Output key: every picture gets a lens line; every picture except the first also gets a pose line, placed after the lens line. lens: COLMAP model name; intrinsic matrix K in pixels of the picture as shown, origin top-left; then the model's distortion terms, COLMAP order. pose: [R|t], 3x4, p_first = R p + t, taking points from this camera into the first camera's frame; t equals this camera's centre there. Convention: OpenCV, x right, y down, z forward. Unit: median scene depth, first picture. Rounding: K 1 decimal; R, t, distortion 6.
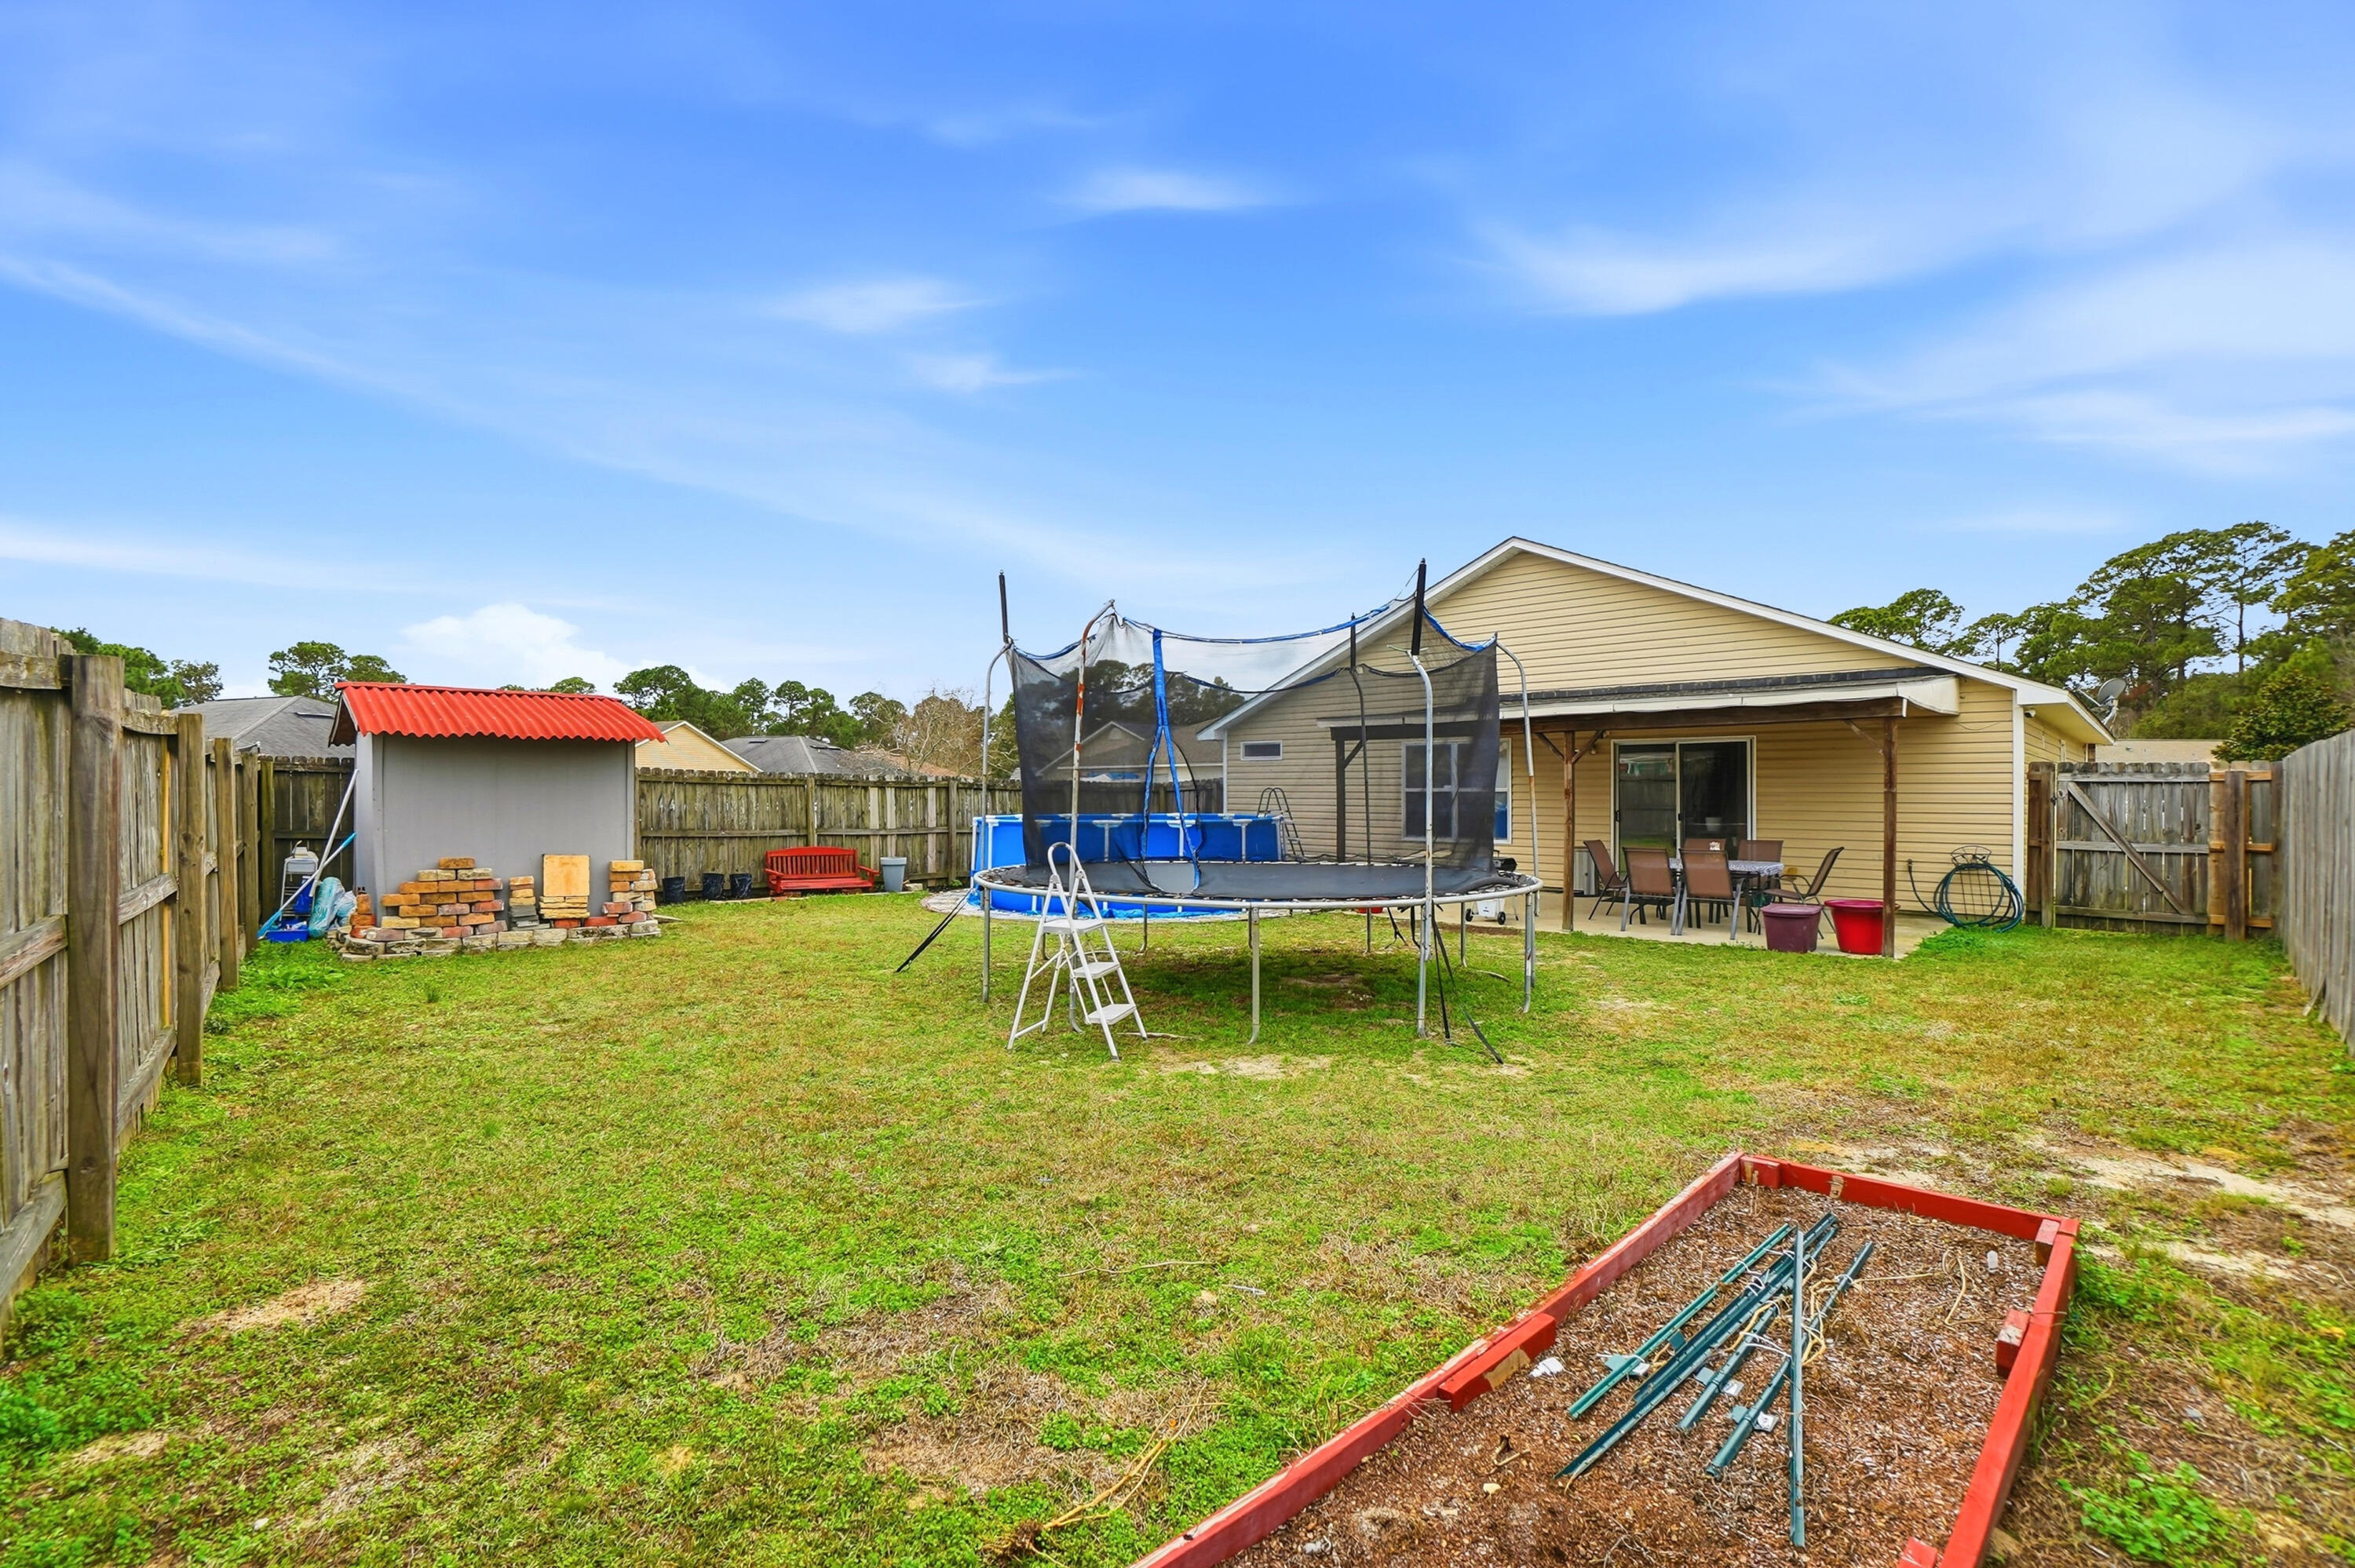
lens RADIAL K [[1066.7, 0, 1148.1], [0, 1066.7, 791.4], [0, 0, 1]] dist [-0.054307, 0.014741]
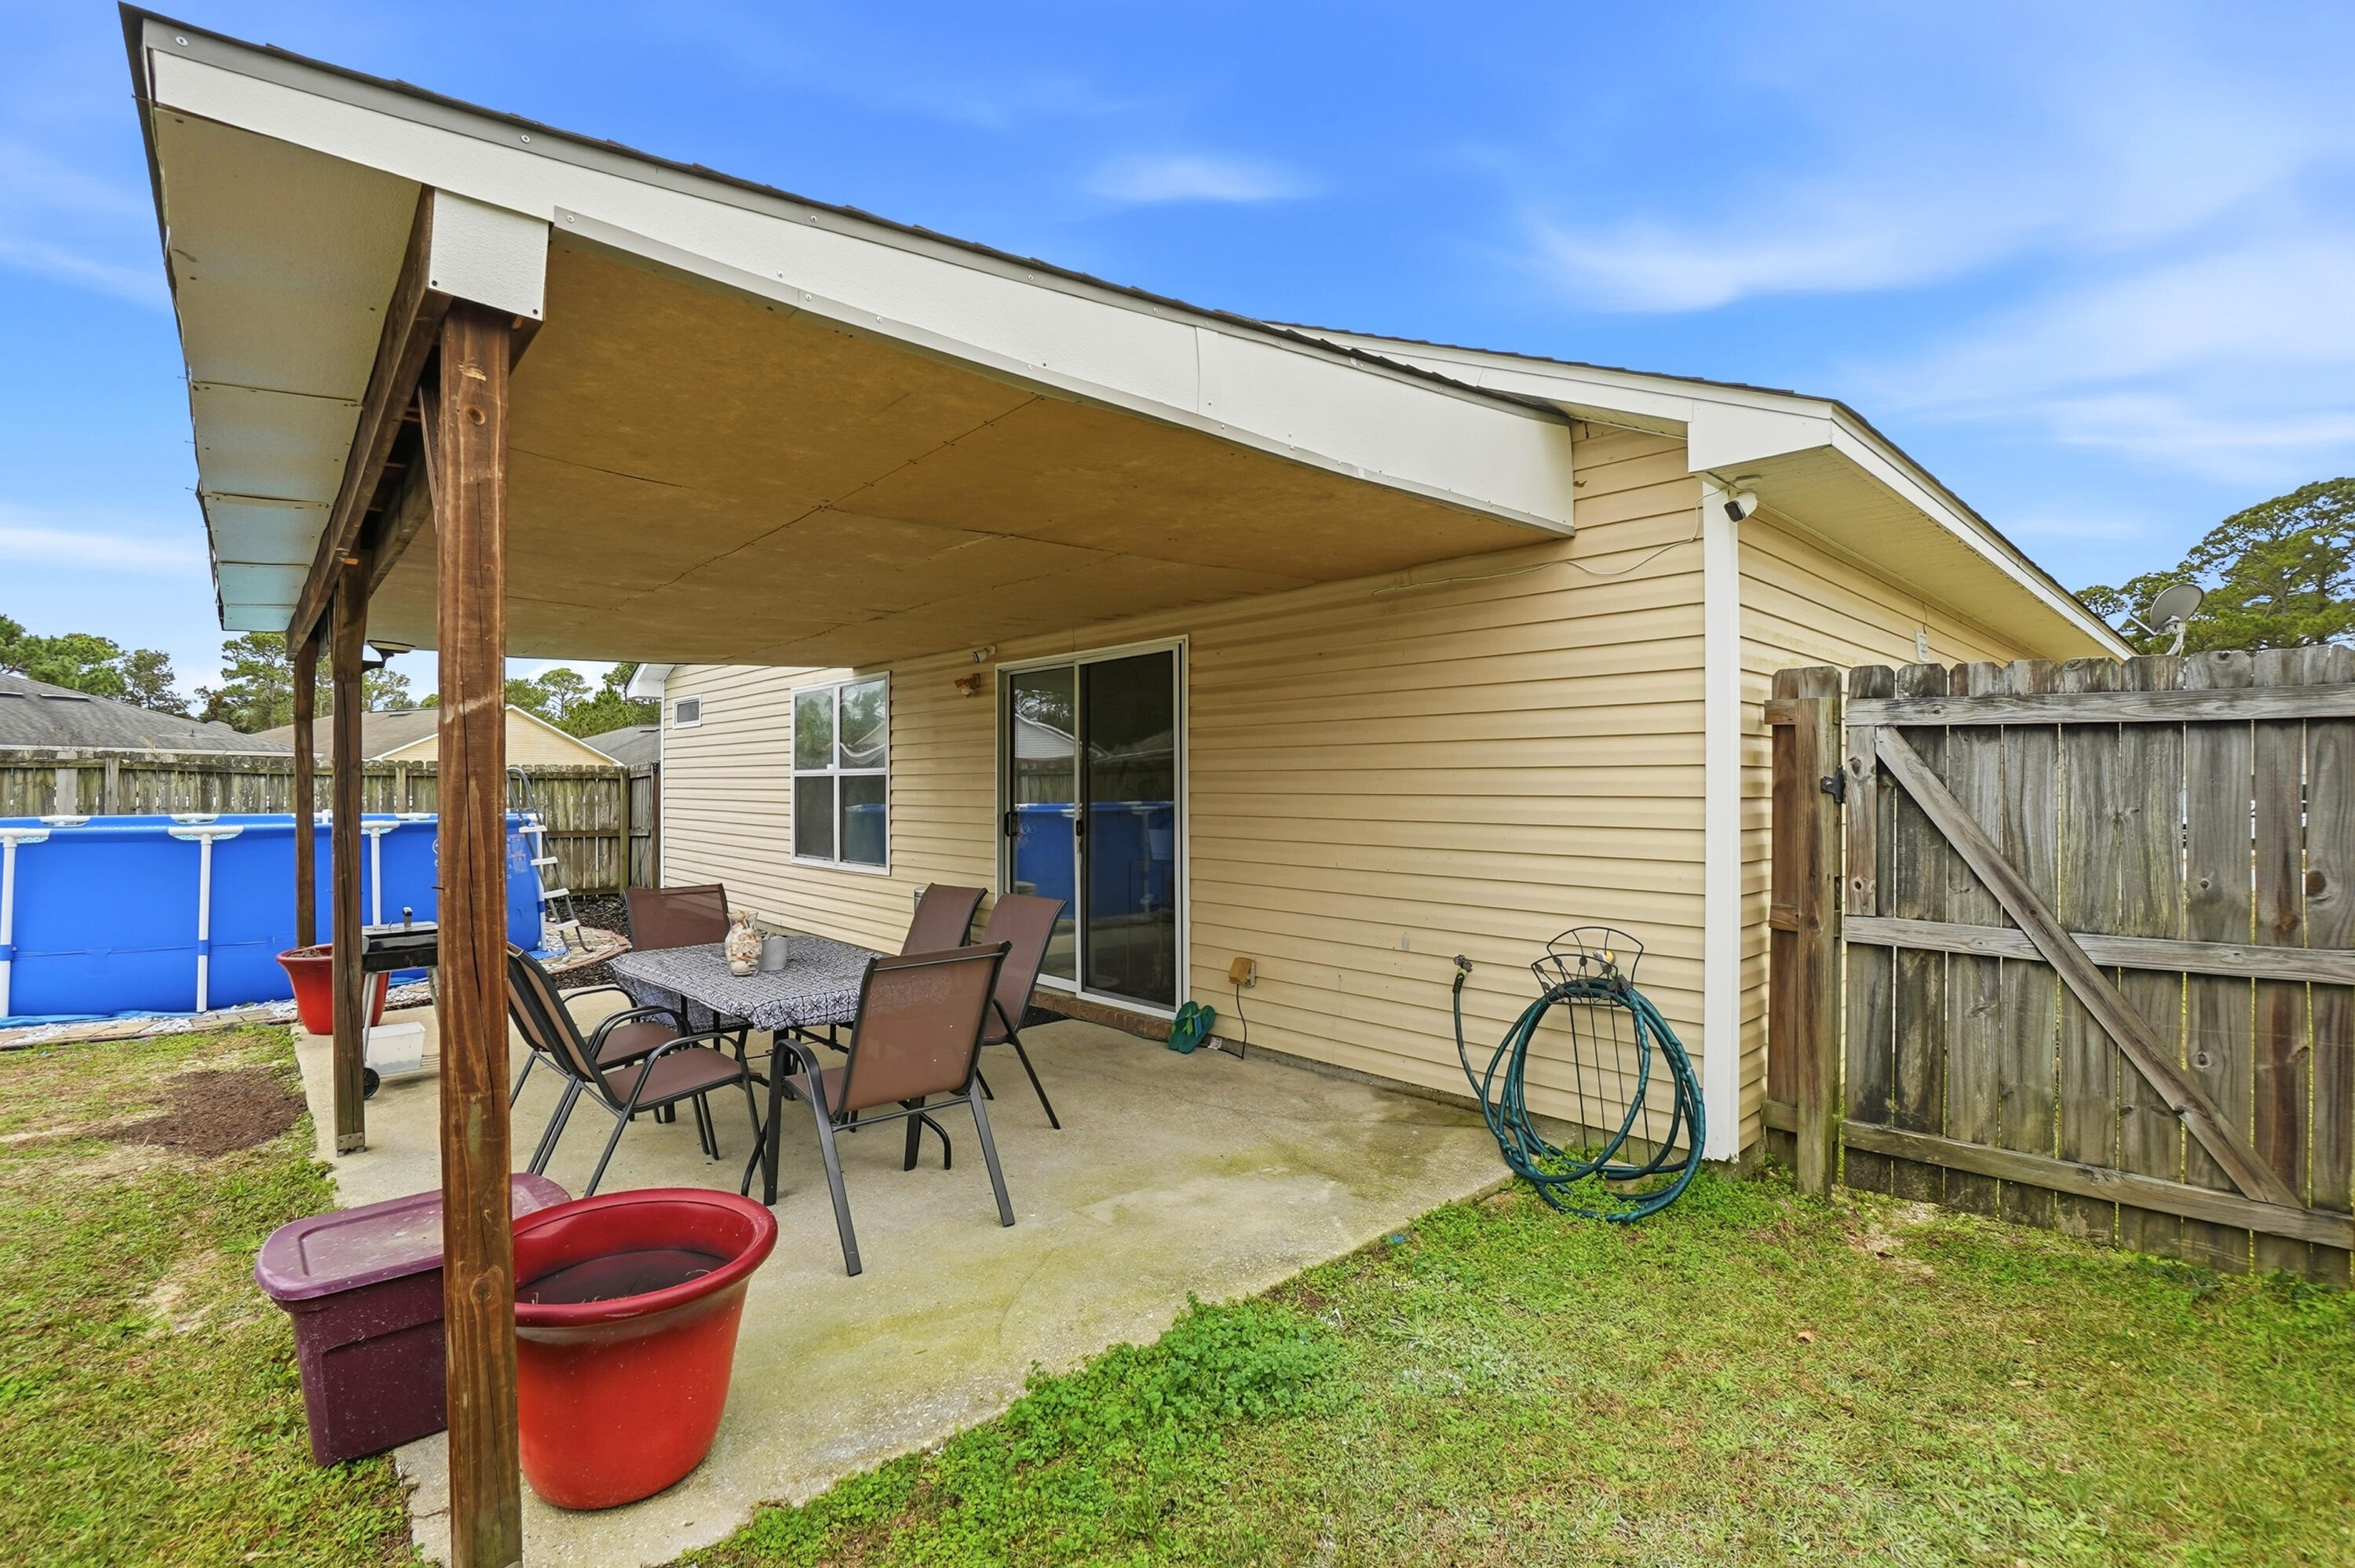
lens RADIAL K [[1066.7, 0, 1163.2], [0, 1066.7, 786.3], [0, 0, 1]] dist [-0.054307, 0.014741]
pose [[0.999529, 0.001351, -0.030651, 0.493851], [-0.001357, 0.999999, -0.000183, 0.006195], [0.030650, 0.000225, 0.999530, 0.488268]]
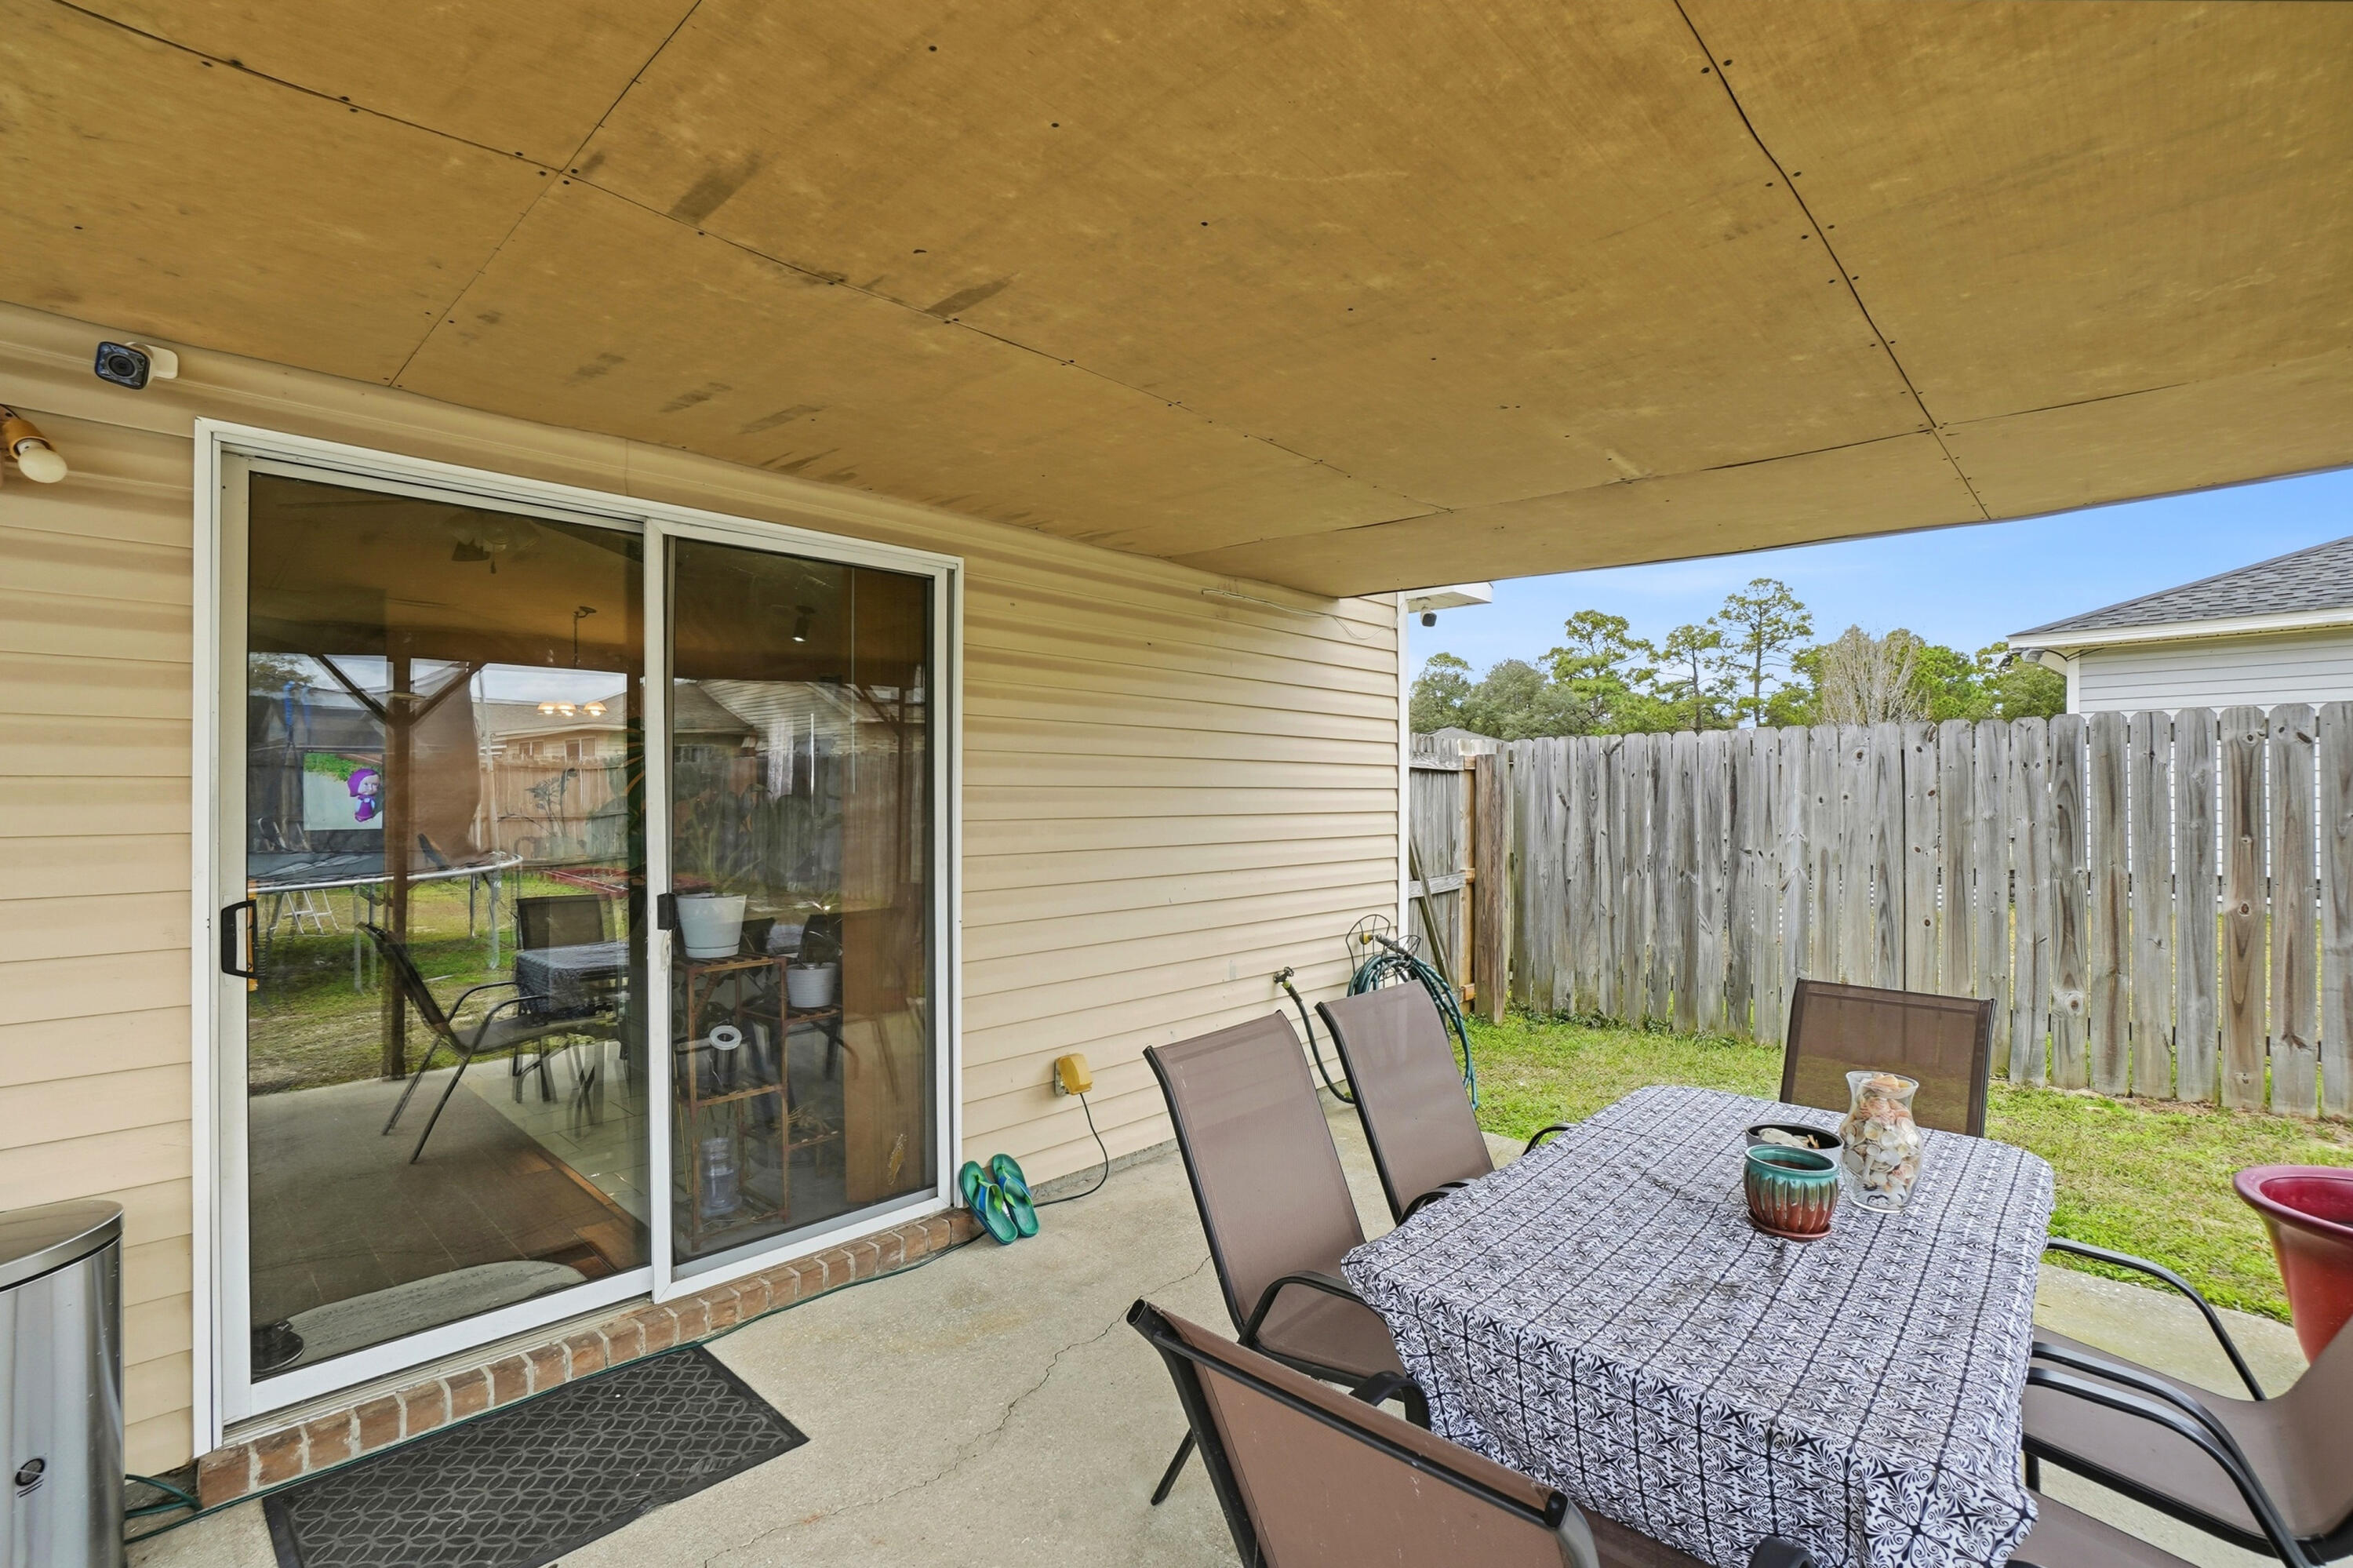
lens RADIAL K [[1066.0, 0, 1152.3], [0, 1066.0, 788.6], [0, 0, 1]] dist [-0.054307, 0.014741]
pose [[-0.037028, 0.006559, 0.999293, 0.271080], [0.002530, 0.999976, -0.006469, 0.003224], [-0.999311, 0.002289, -0.037044, 0.820920]]
